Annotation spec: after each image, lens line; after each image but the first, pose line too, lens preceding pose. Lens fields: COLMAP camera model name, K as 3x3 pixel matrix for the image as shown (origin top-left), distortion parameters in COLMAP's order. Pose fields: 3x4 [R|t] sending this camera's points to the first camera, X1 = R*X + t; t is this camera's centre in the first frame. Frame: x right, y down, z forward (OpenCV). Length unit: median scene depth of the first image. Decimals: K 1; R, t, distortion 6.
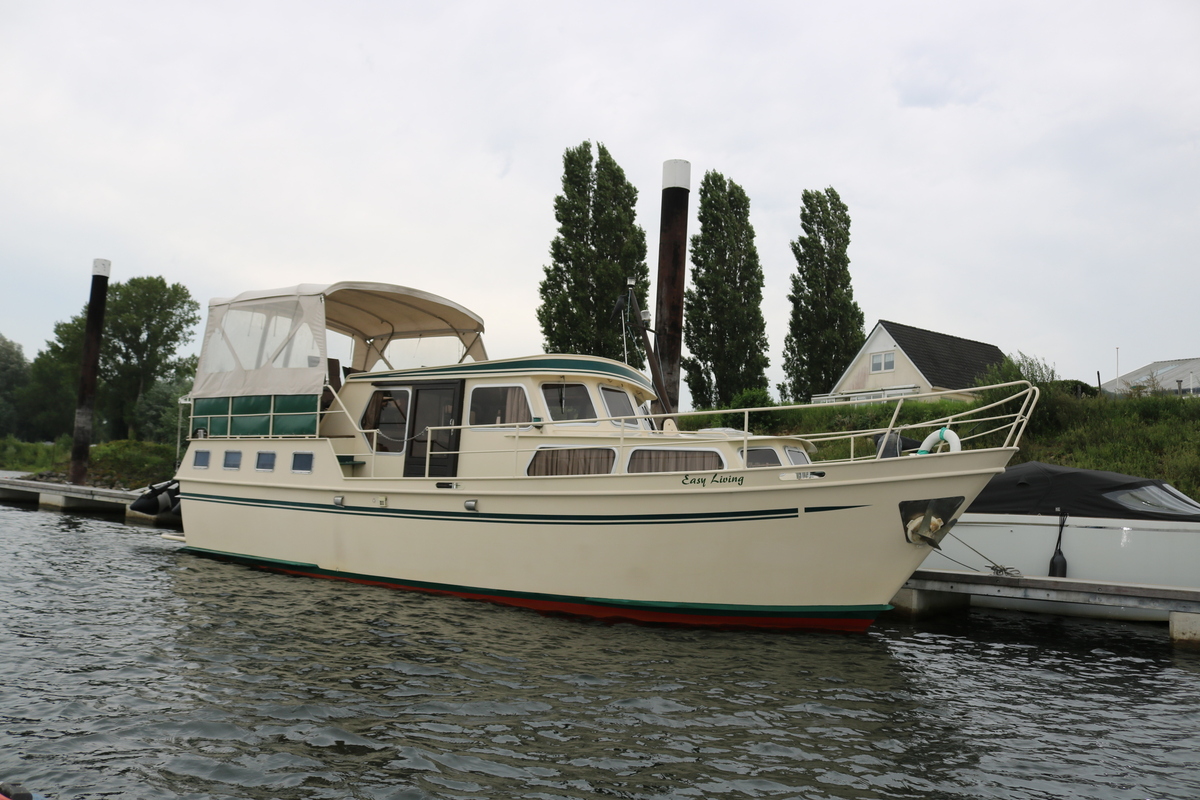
lens RADIAL K [[979.9, 0, 600.6], [0, 979.9, 388.4], [0, 0, 1]] dist [-0.088707, 0.003994]
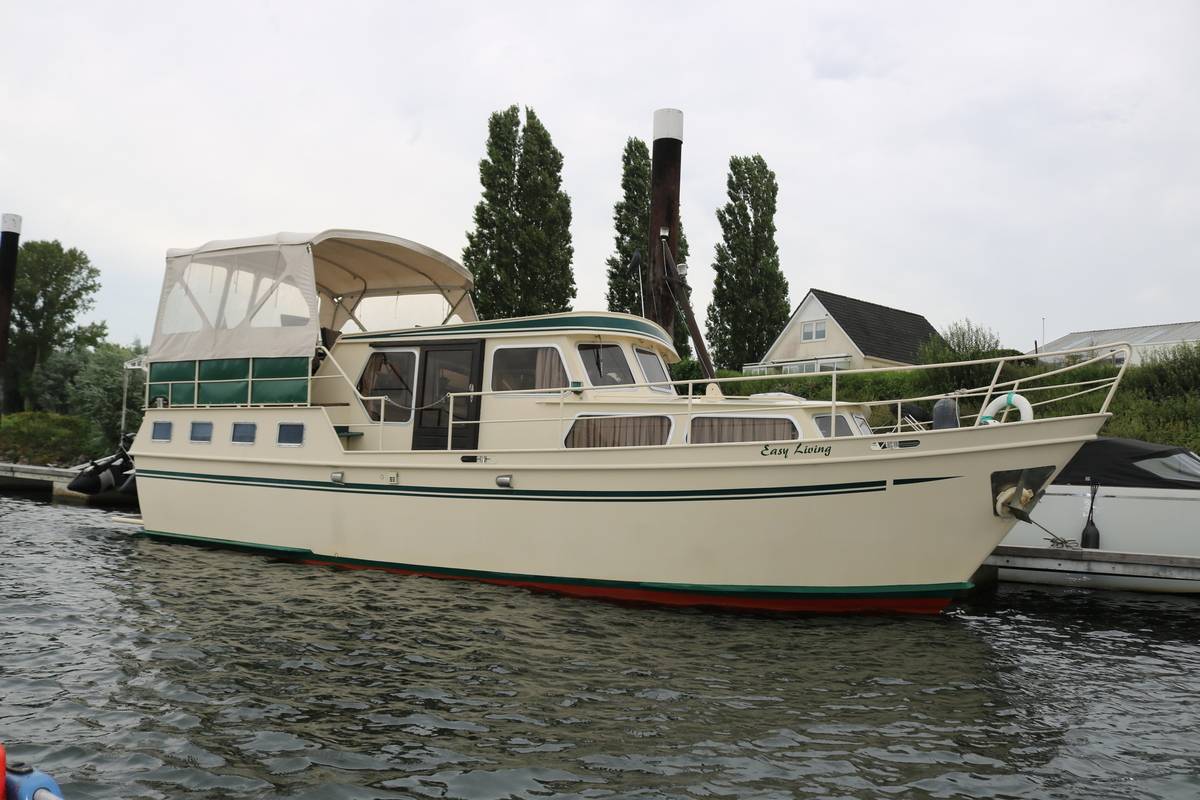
lens RADIAL K [[972.9, 0, 616.9], [0, 972.9, 396.7], [0, 0, 1]] dist [-0.085416, 0.008977]
pose [[0.994015, -0.002809, 0.109211, -0.098000], [-0.001531, 0.999213, 0.039638, 0.006587], [-0.109236, -0.039568, 0.993228, 0.095149]]
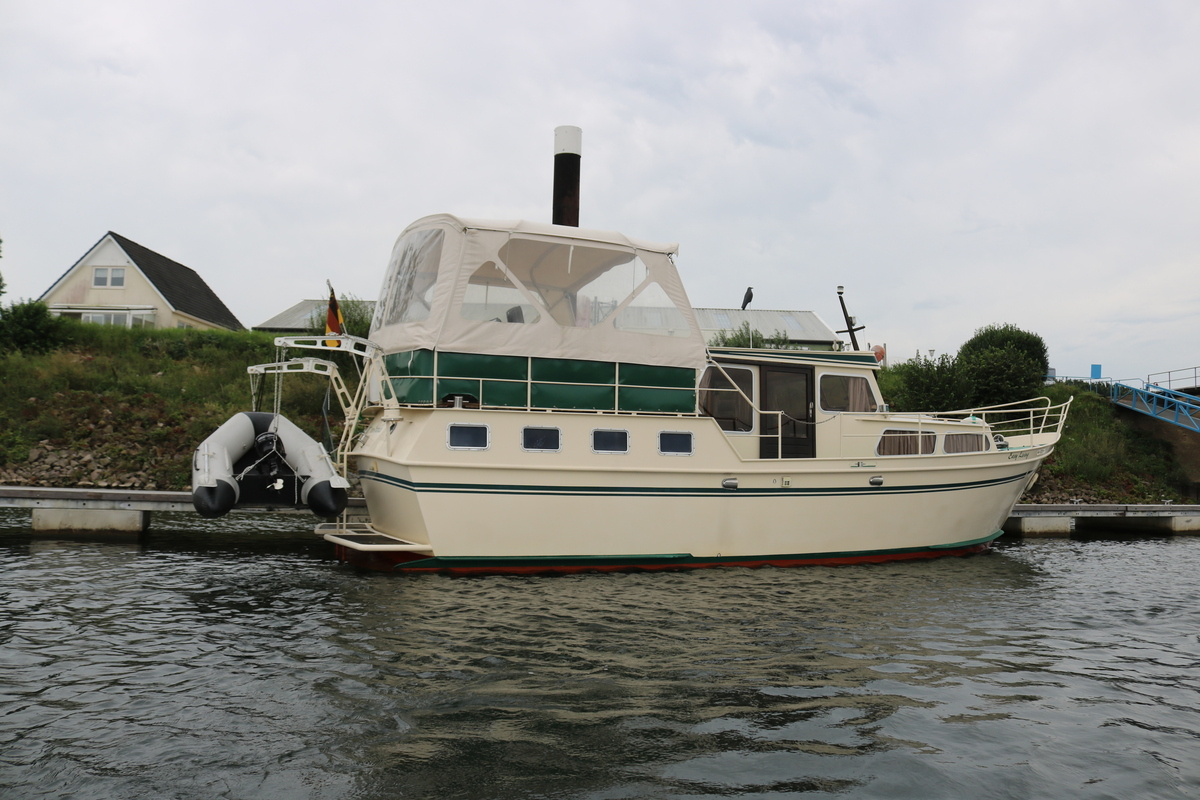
lens RADIAL K [[980.7, 0, 600.0], [0, 980.7, 400.0], [0, 0, 1]] dist [-0.092736, -0.000670]
pose [[0.528332, 0.011454, 0.848961, -1.001175], [-0.097119, 0.994161, 0.047027, 0.000549], [-0.843465, -0.107296, 0.526359, 0.525935]]
